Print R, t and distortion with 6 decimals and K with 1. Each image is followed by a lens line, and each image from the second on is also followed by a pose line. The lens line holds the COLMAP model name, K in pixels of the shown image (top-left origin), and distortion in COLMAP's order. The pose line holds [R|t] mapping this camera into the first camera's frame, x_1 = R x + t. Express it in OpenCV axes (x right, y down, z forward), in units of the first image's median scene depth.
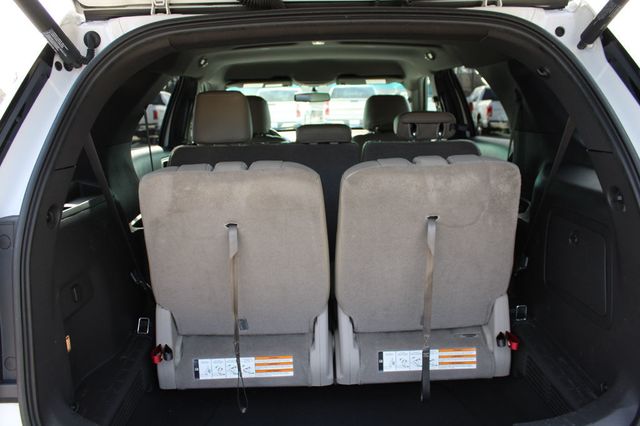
lens RADIAL K [[534.8, 0, 320.0], [0, 534.8, 210.2], [0, 0, 1]] dist [-0.149812, 0.118537]
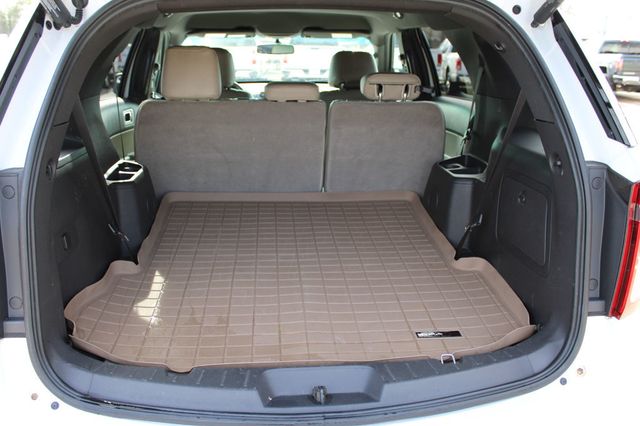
lens RADIAL K [[594.2, 0, 320.5], [0, 594.2, 216.4], [0, 0, 1]] dist [-0.088182, 0.000000]
pose [[0.996204, 0.013544, 0.085988, -0.040119], [-0.020772, 0.996272, 0.083729, -0.001860], [-0.084533, -0.085197, 0.992772, -0.180269]]
